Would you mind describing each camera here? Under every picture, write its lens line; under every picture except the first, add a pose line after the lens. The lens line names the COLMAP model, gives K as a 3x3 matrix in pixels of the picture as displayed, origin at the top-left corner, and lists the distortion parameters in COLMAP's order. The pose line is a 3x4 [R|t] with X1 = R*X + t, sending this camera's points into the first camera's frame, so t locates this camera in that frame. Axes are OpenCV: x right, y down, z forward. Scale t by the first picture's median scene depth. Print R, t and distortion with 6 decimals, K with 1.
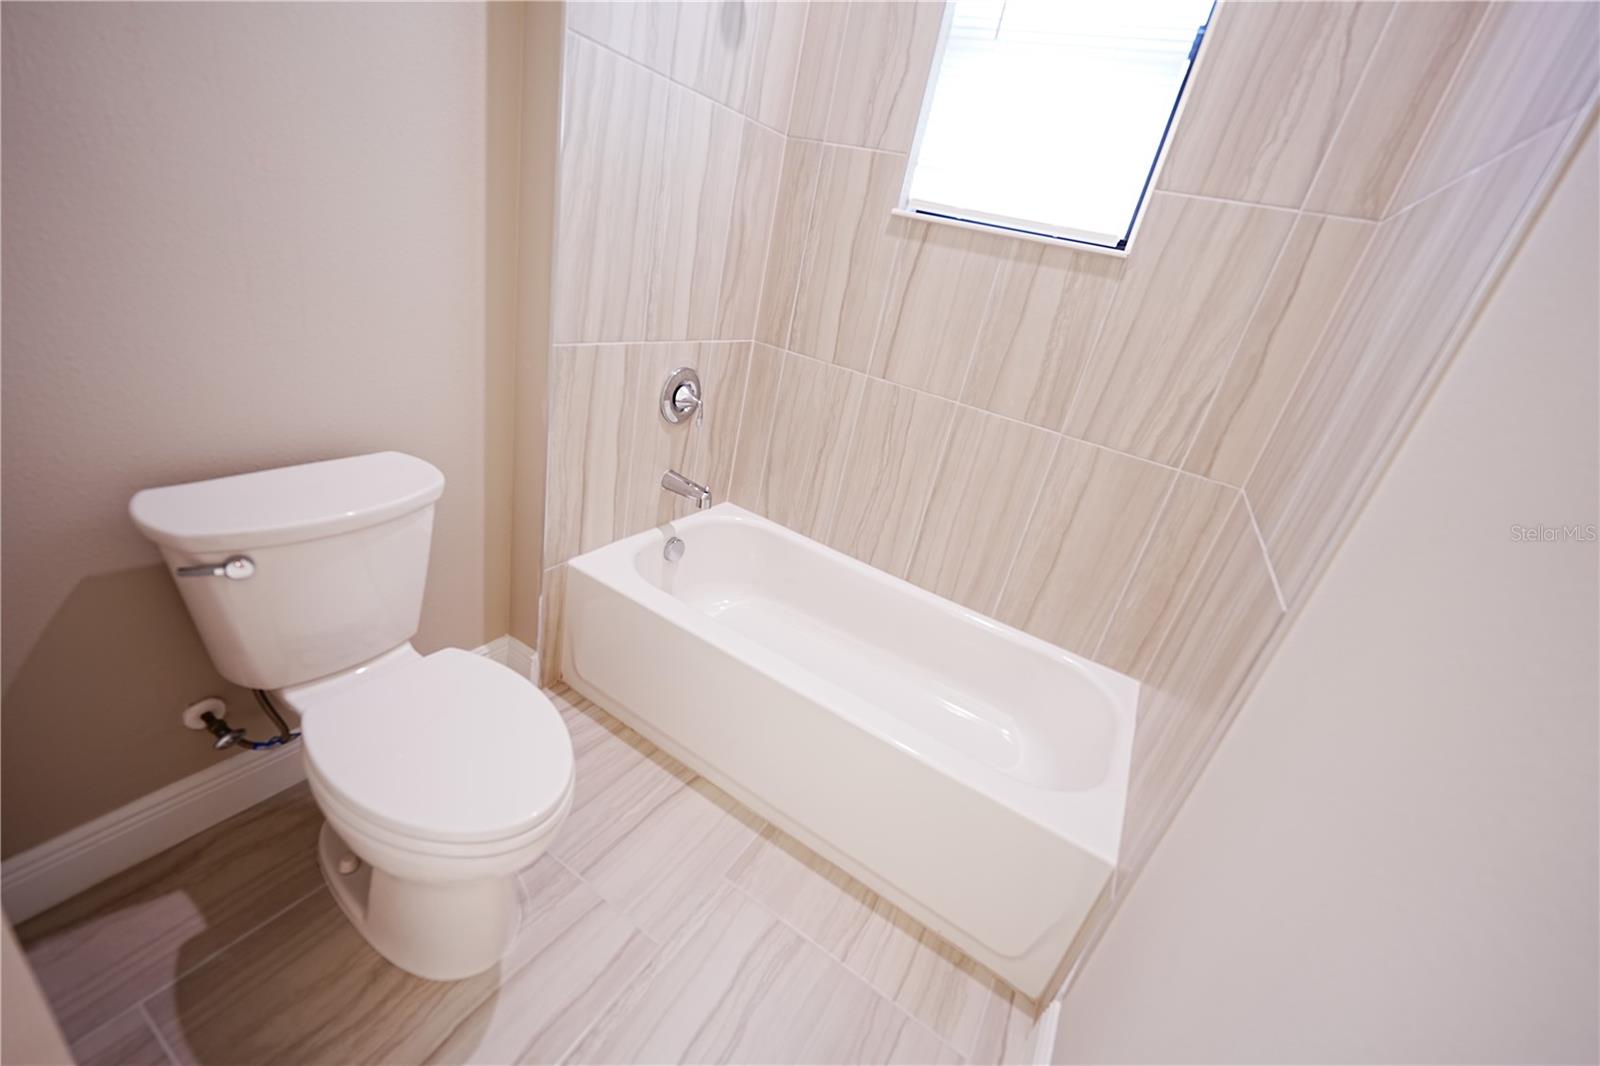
lens RADIAL K [[640.0, 0, 799.7], [0, 640.0, 530.9], [0, 0, 1]] dist [0.000079, 0.000482]
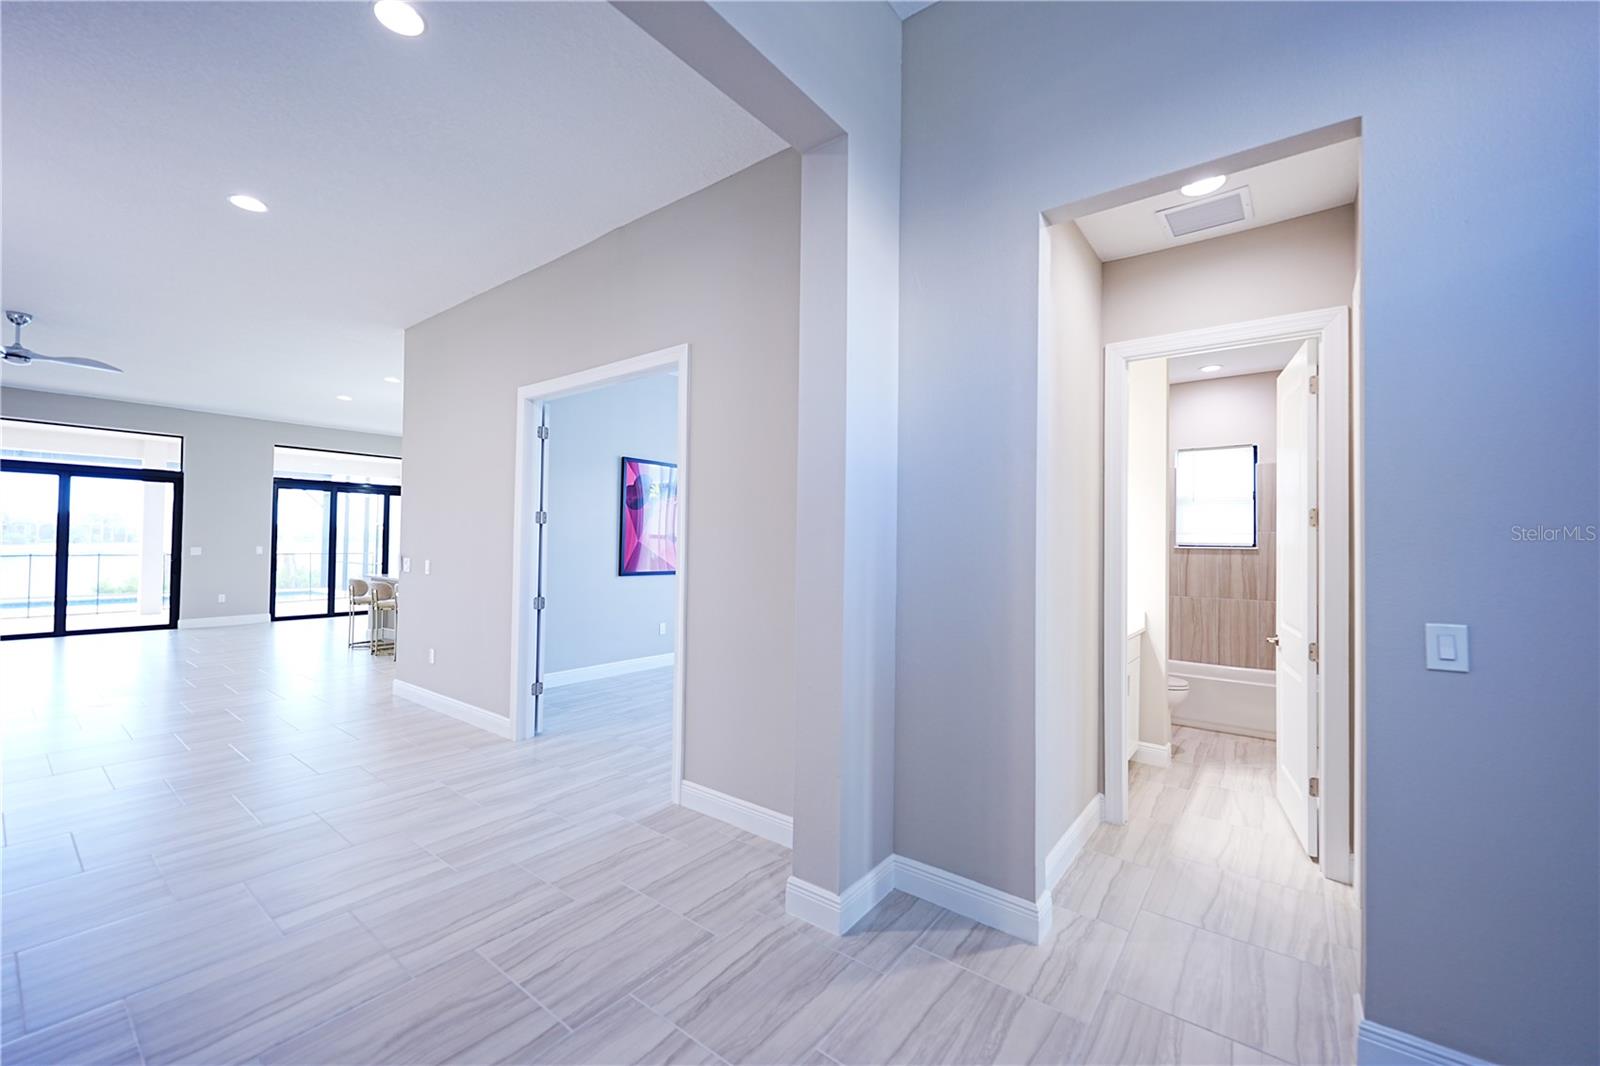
lens RADIAL K [[640.0, 0, 799.7], [0, 640.0, 530.9], [0, 0, 1]] dist [0.000079, 0.000482]
pose [[0.975755, -0.188964, -0.110429, -1.445807], [0.121884, 0.888226, -0.442944, 0.695010], [0.181786, 0.418745, 0.889723, -2.473852]]
